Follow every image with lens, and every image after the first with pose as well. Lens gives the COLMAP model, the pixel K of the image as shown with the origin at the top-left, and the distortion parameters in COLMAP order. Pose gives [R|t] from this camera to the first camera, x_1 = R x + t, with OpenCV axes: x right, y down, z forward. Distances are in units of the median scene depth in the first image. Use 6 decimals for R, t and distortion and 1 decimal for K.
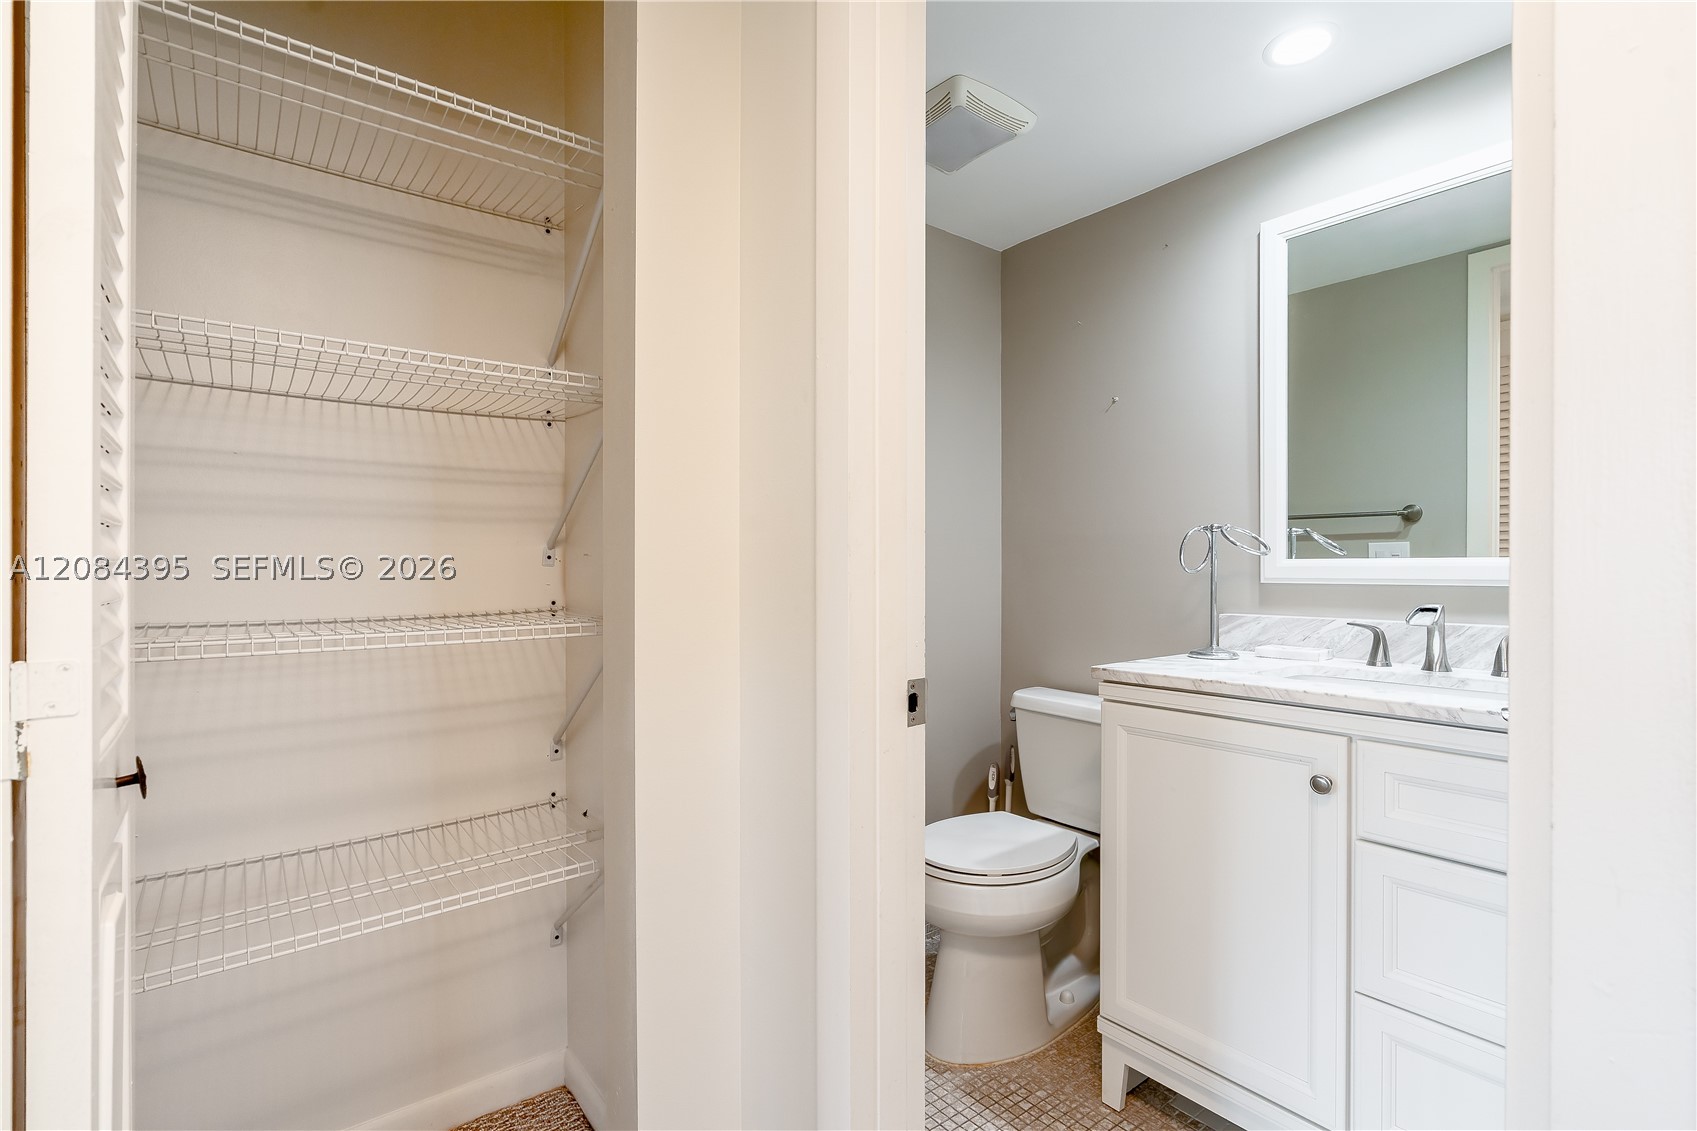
lens RADIAL K [[801.0, 0, 829.3], [0, 801.0, 565.7], [0, 0, 1]] dist [-0.001892, 0.000259]
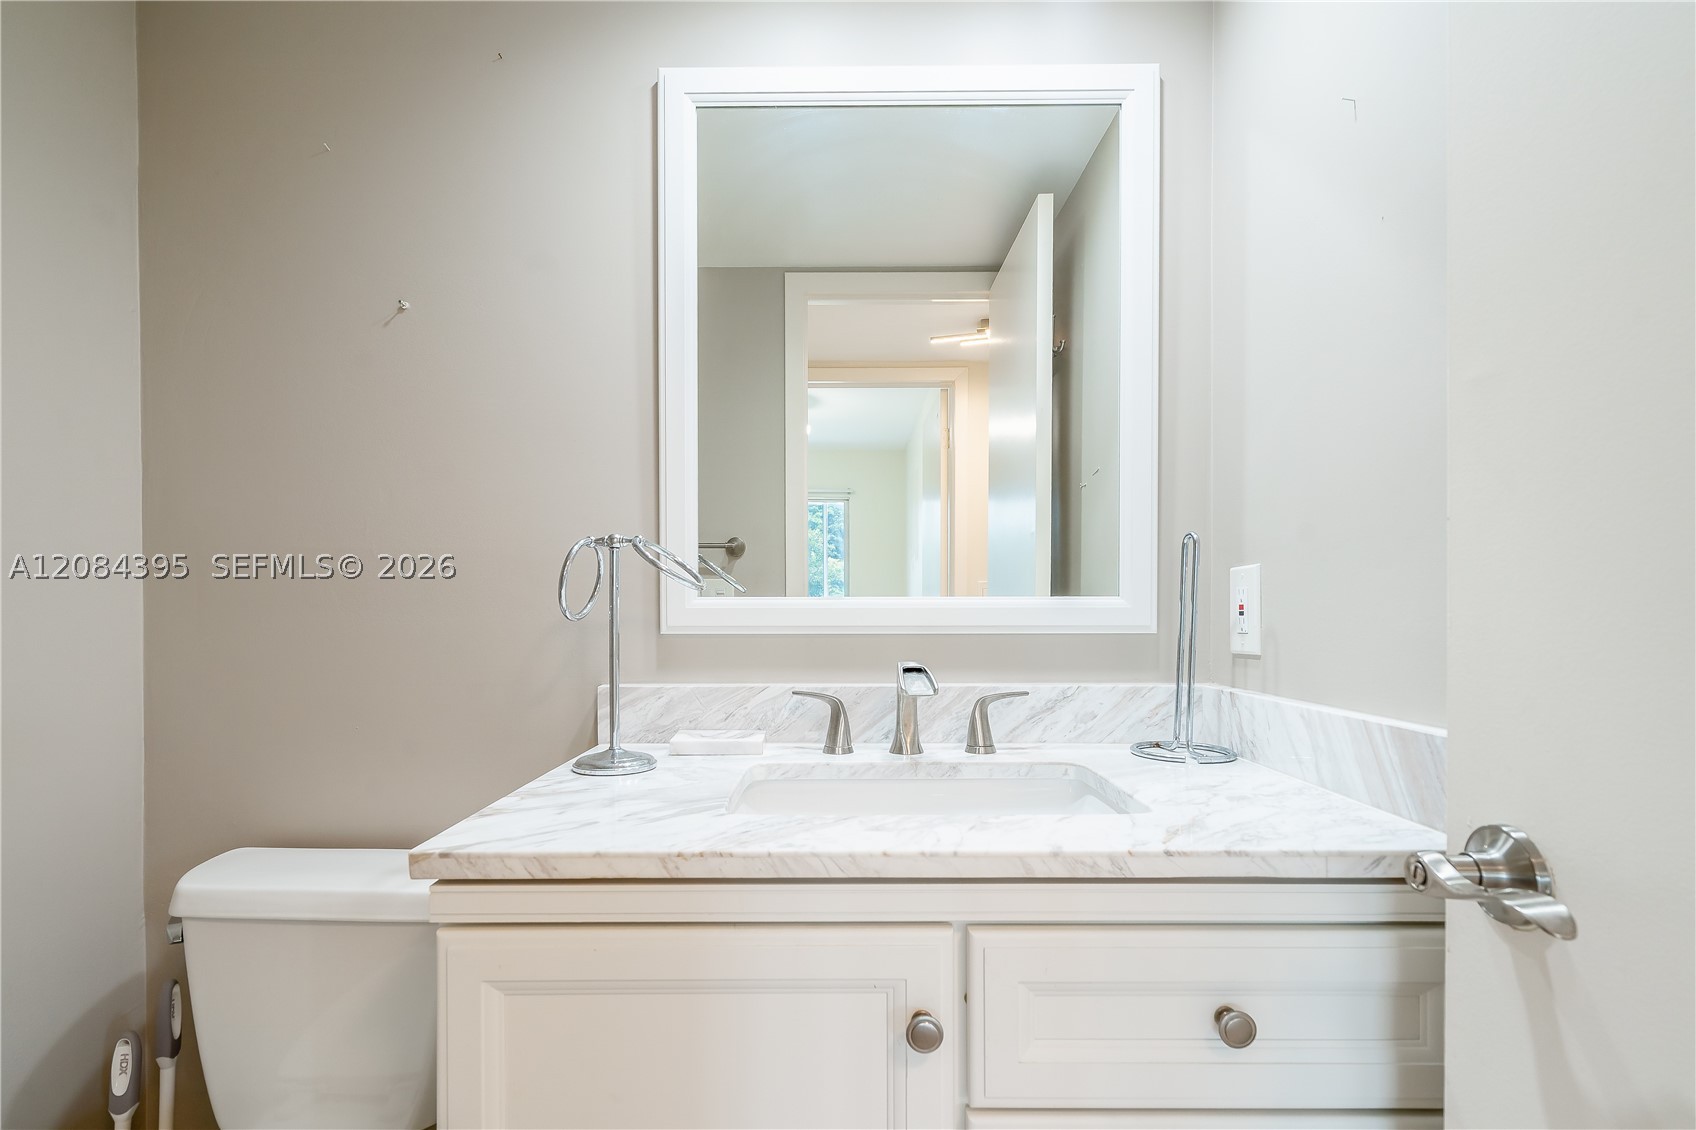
lens RADIAL K [[777.9, 0, 812.4], [0, 777.9, 618.4], [0, 0, 1]] dist [-0.001593, -0.000697]
pose [[0.611803, -0.014174, 0.790883, 0.127747], [-0.000811, 0.999828, 0.018547, -0.002734], [-0.791009, -0.011989, 0.611686, 0.545557]]
